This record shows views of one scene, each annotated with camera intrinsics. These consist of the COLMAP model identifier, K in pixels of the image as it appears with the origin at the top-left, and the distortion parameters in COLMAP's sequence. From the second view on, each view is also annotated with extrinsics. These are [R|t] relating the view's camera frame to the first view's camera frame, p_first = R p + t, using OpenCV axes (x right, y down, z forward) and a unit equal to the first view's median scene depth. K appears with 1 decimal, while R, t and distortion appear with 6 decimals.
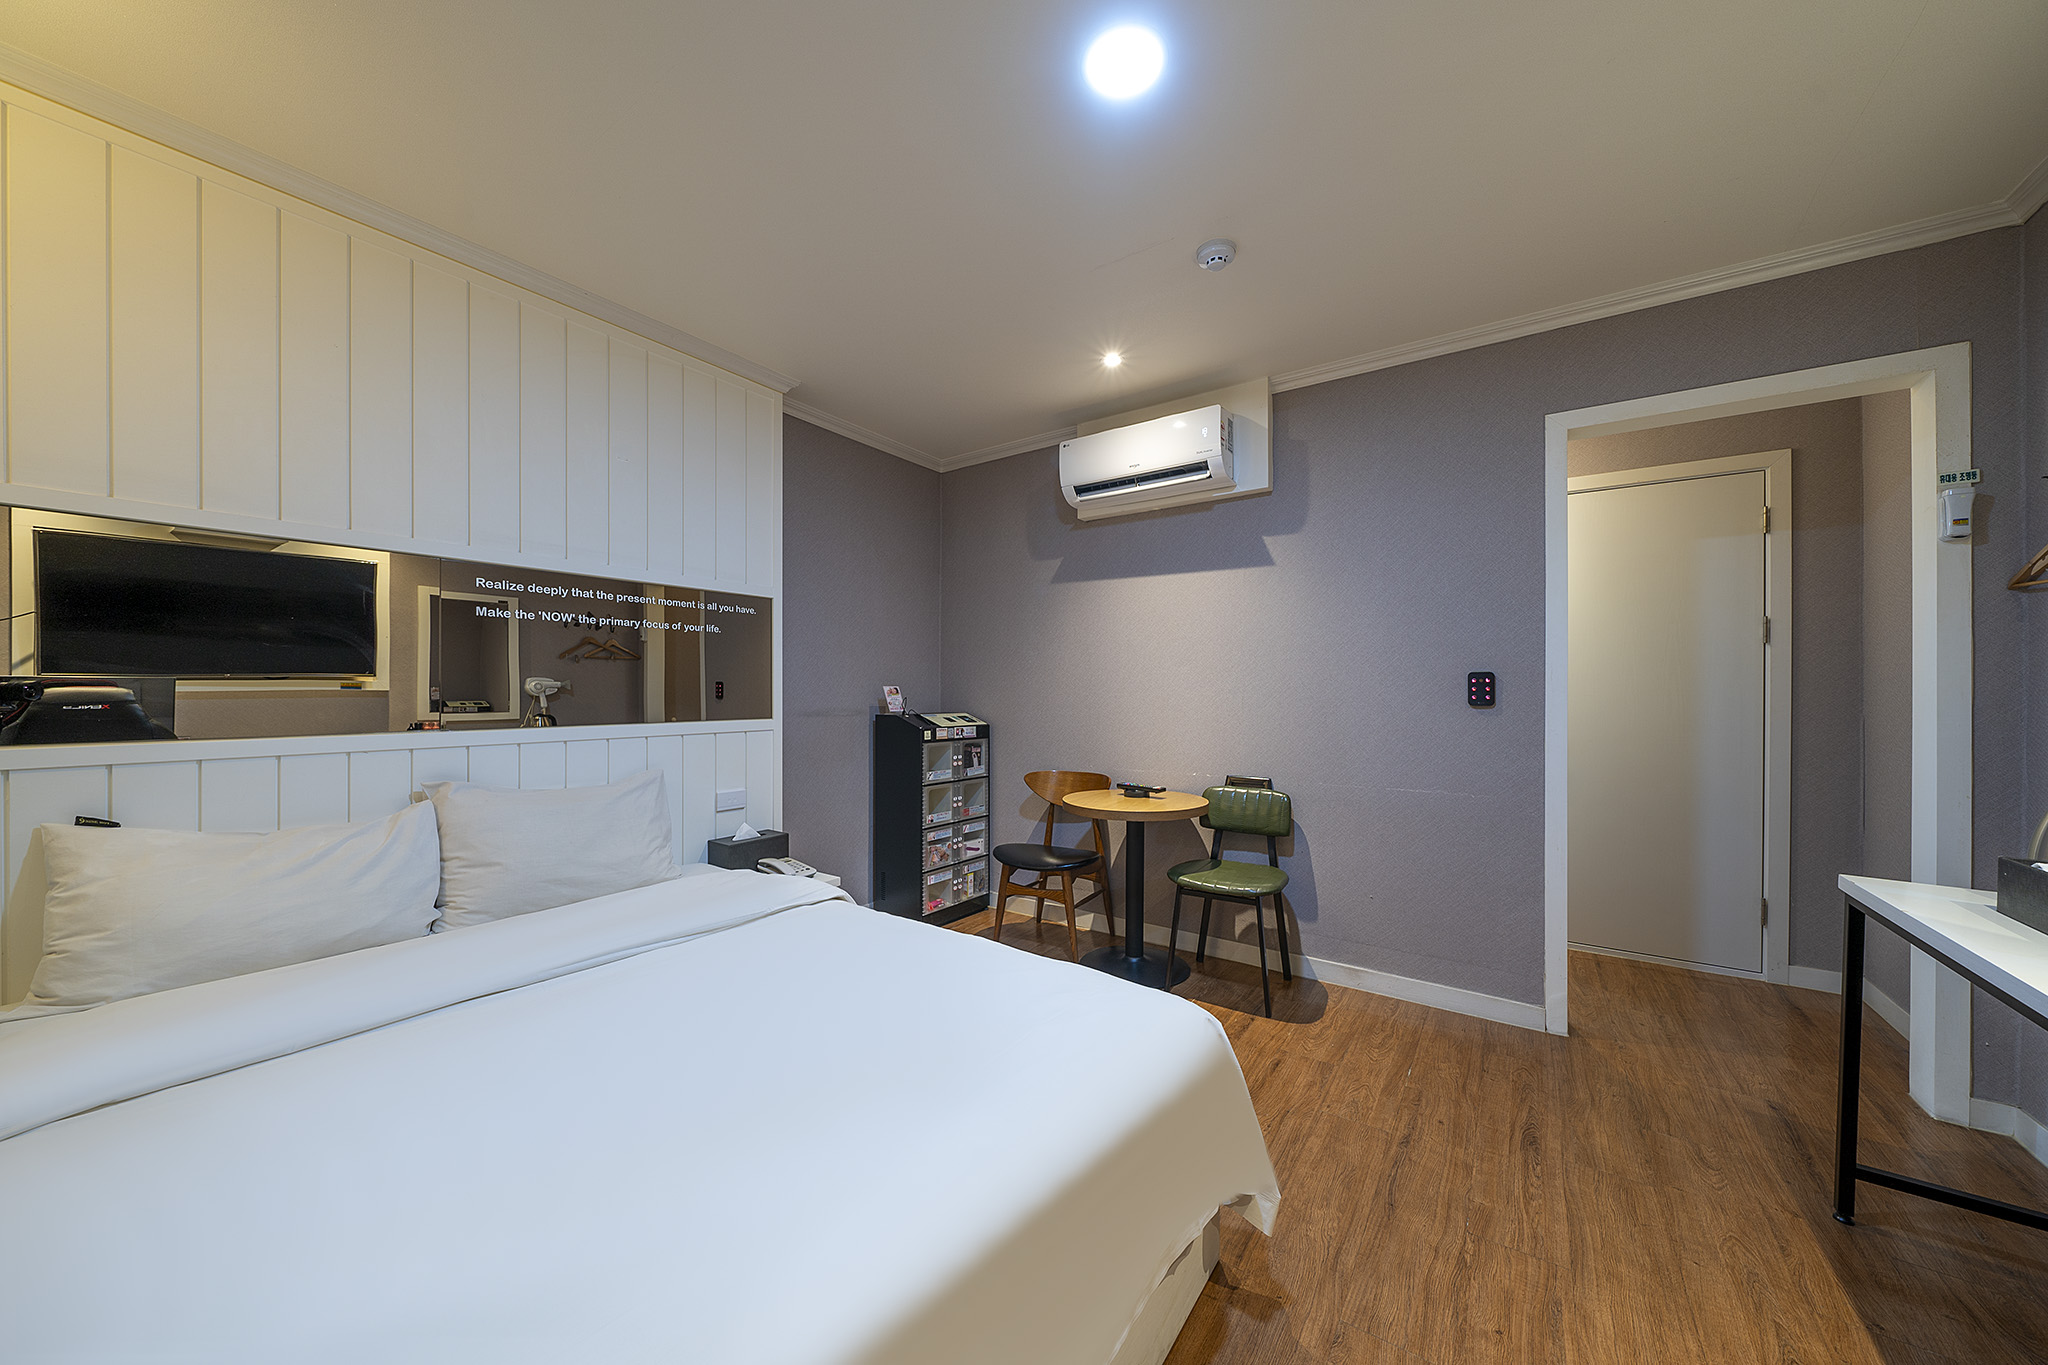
lens RADIAL K [[705.5, 0, 1025.2], [0, 705.5, 691.8], [0, 0, 1]] dist [-0.003983, -0.000093]
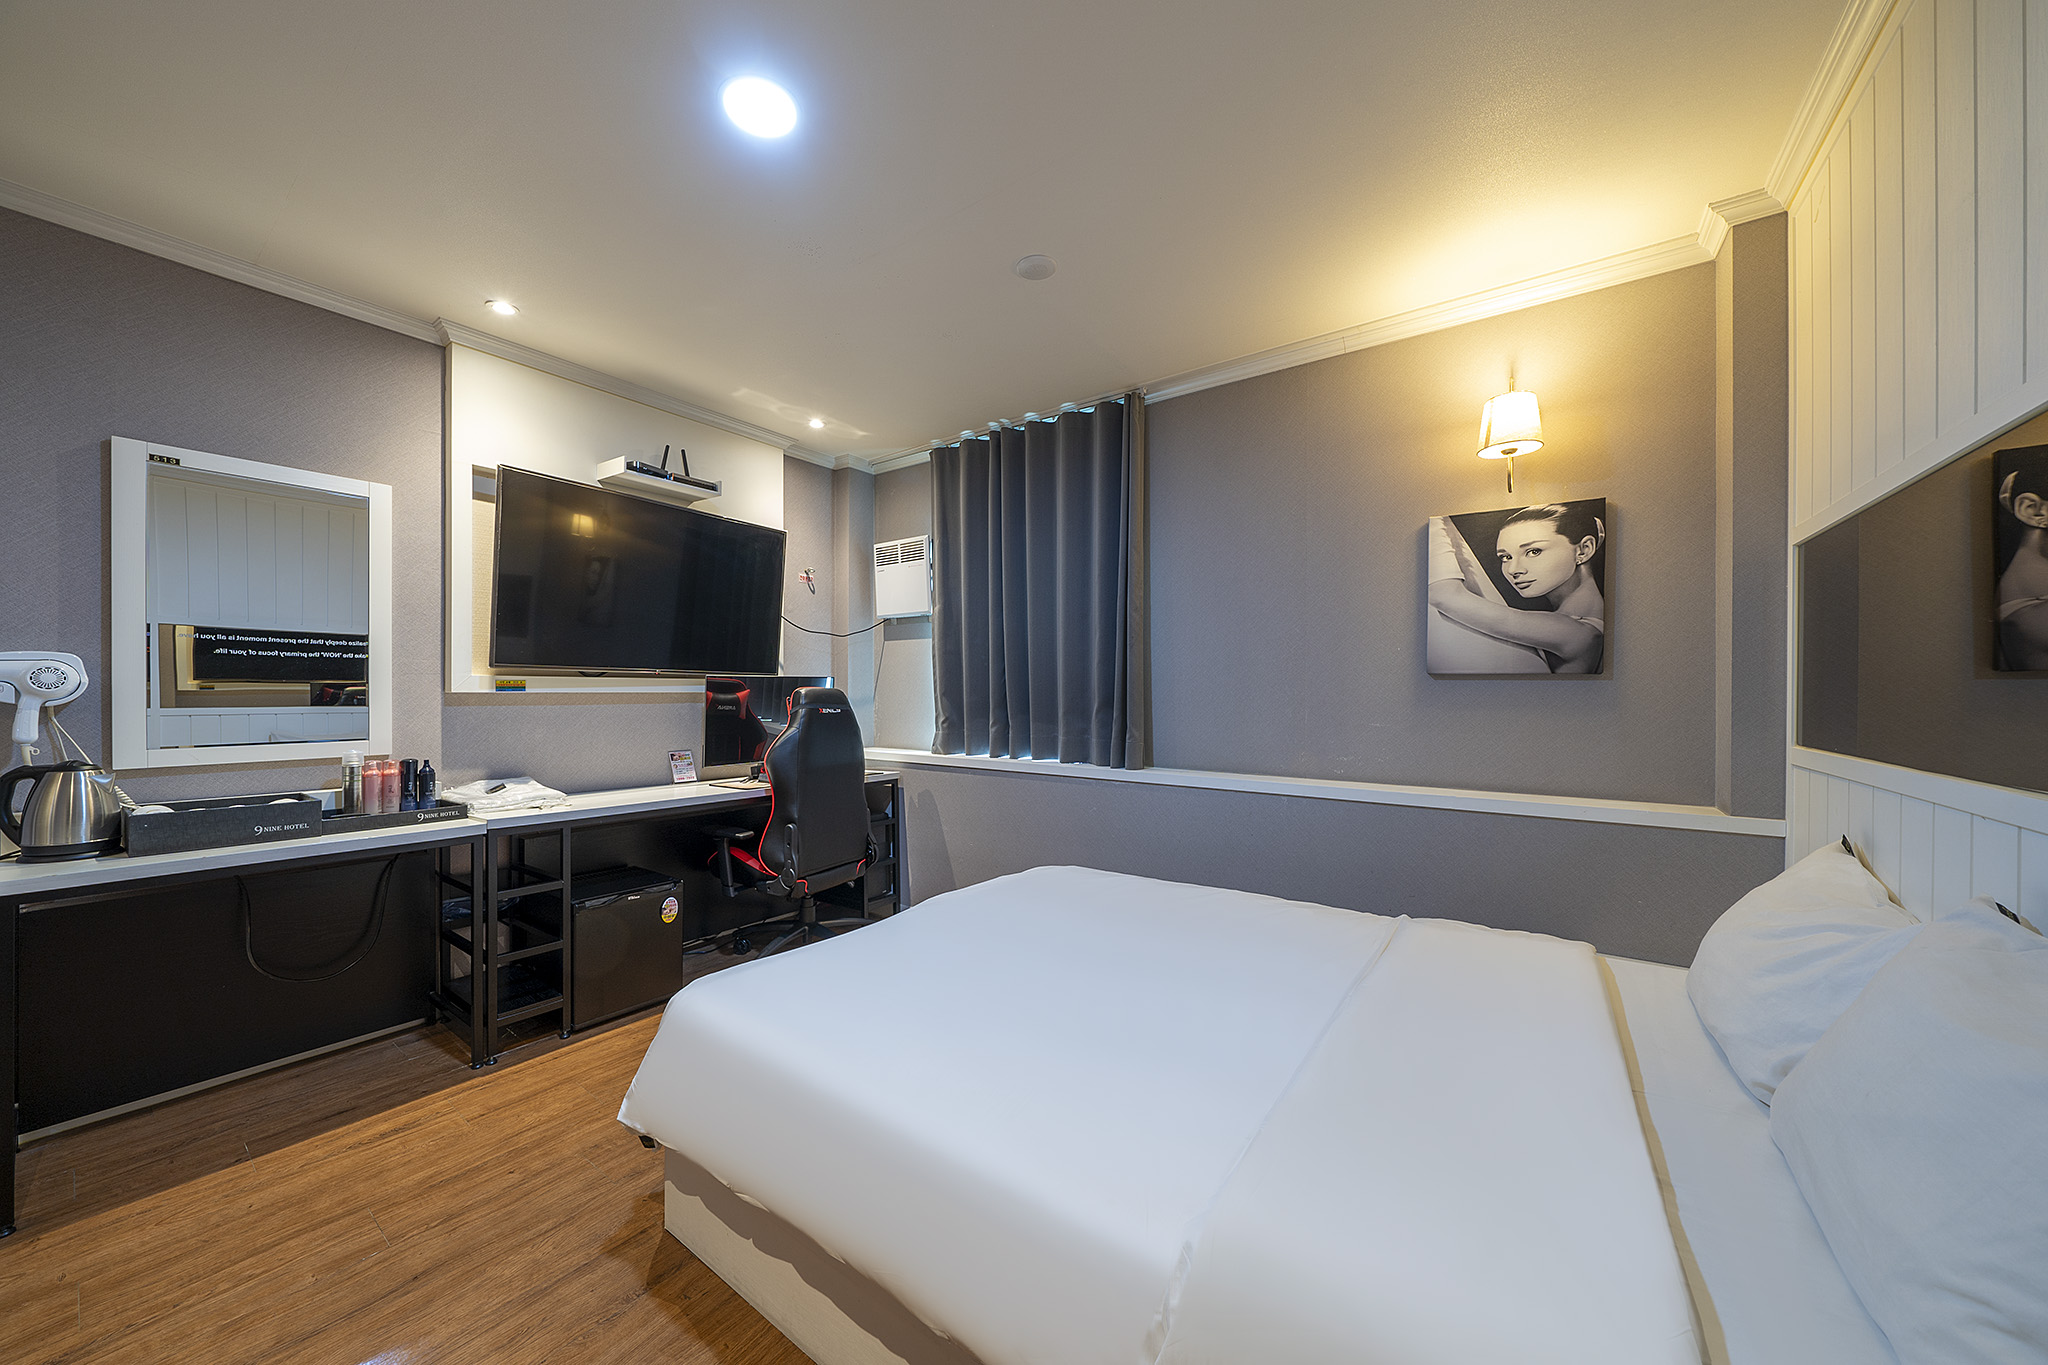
lens RADIAL K [[705.5, 0, 1025.2], [0, 705.5, 691.8], [0, 0, 1]] dist [-0.003983, -0.000093]
pose [[-0.999974, -0.006890, 0.002346, -0.235815], [-0.006874, 0.999955, 0.006518, -0.011934], [-0.002390, 0.006502, -0.999976, 1.844895]]
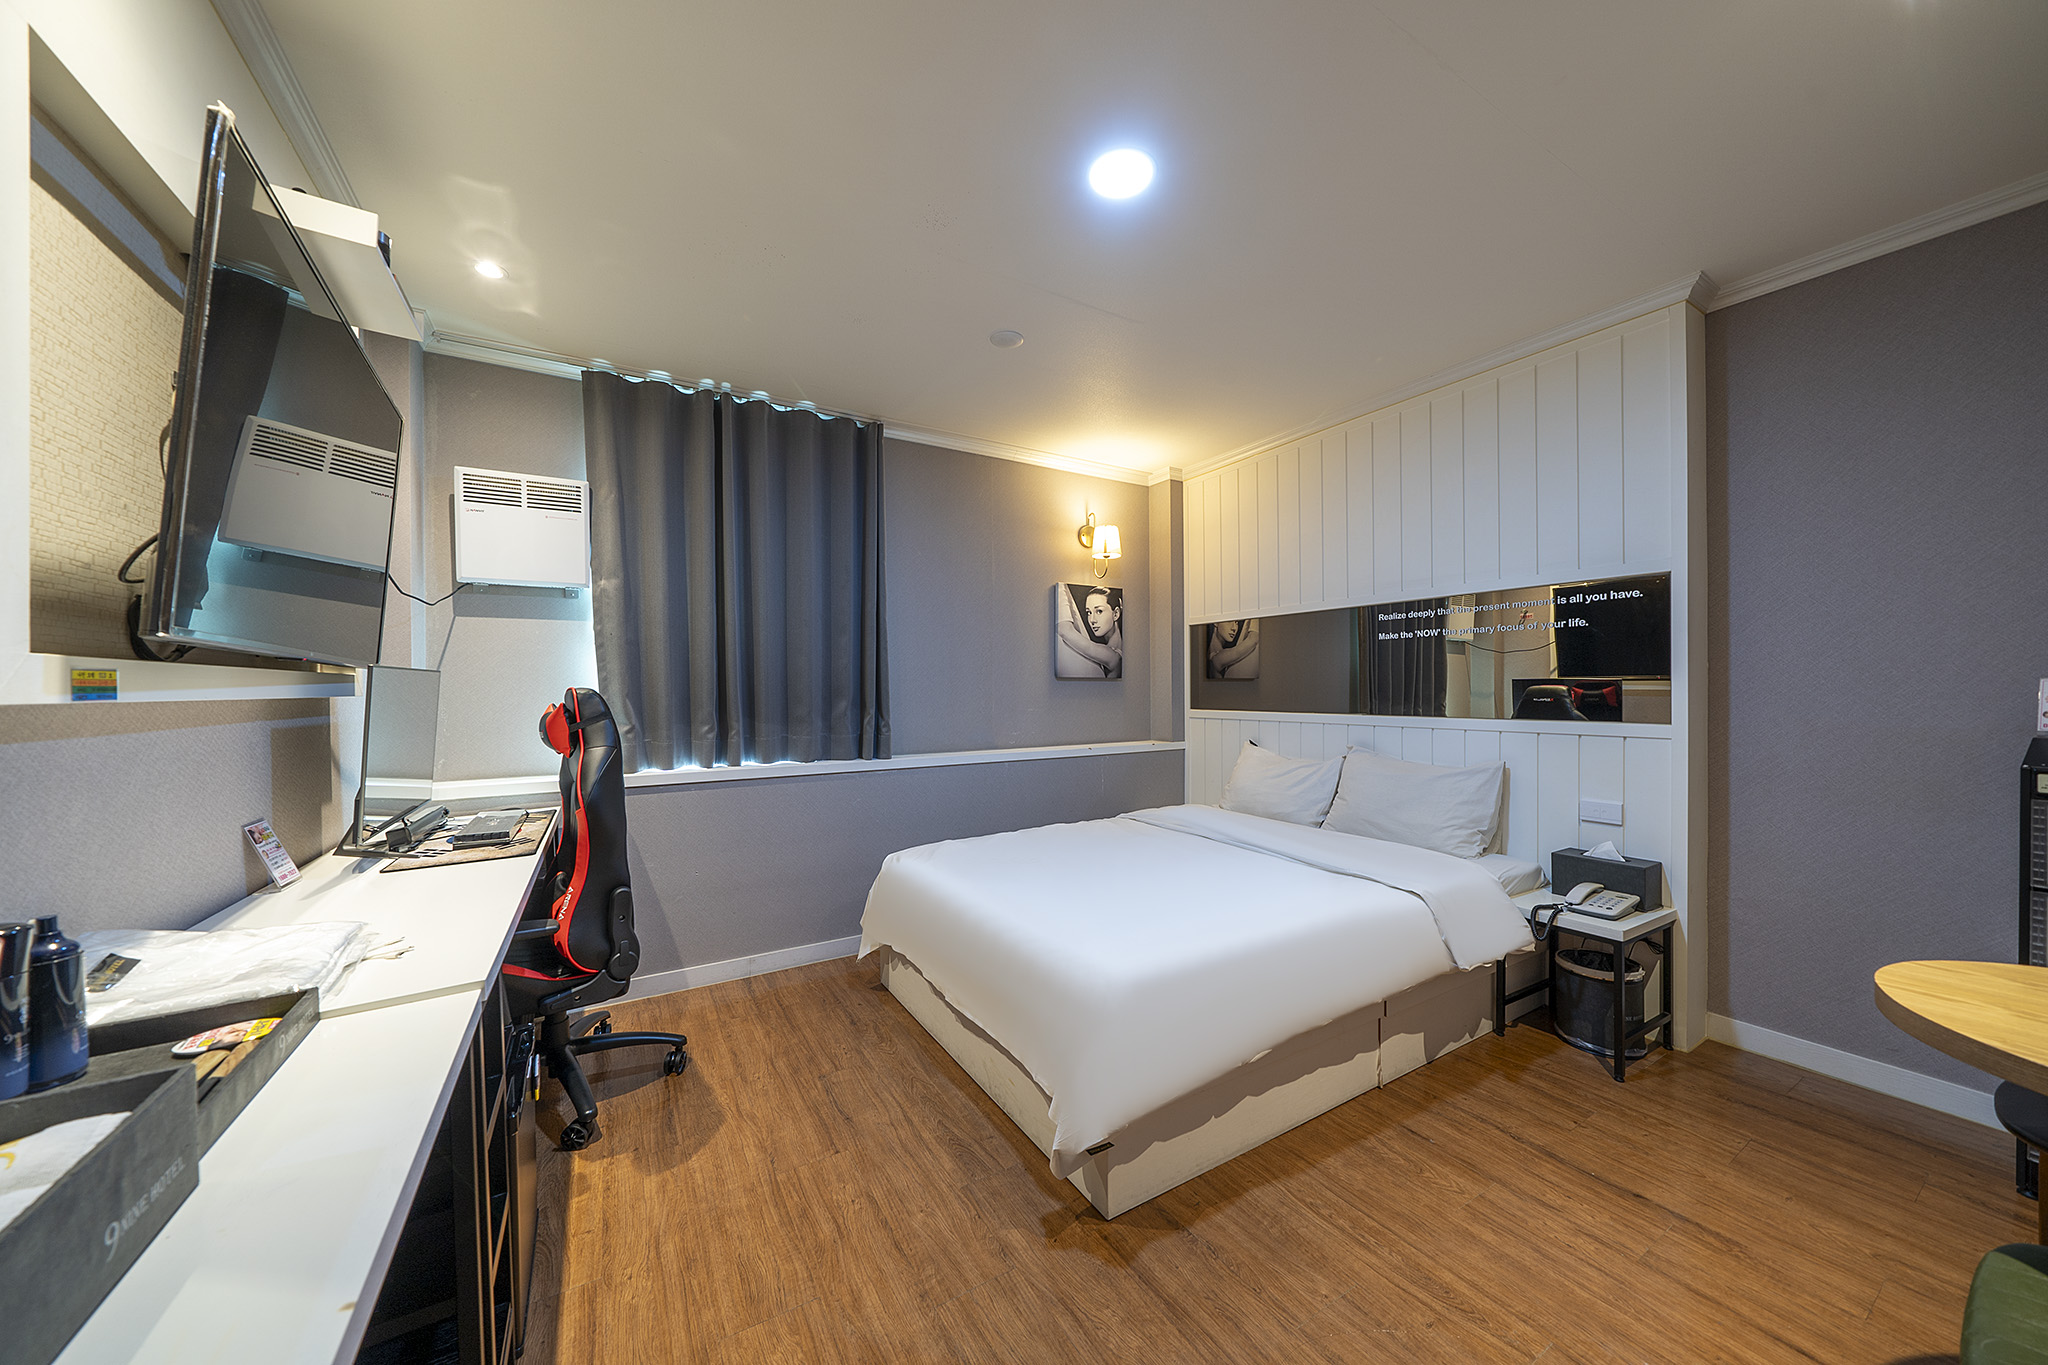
lens RADIAL K [[673.5, 0, 1010.1], [0, 673.5, 689.5], [0, 0, 1]] dist [-0.001024, -0.000031]
pose [[-0.409746, 0.000389, -0.912200, 1.142719], [0.000561, 1.000000, 0.000174, -0.002945], [0.912200, -0.000440, -0.409746, 1.155269]]
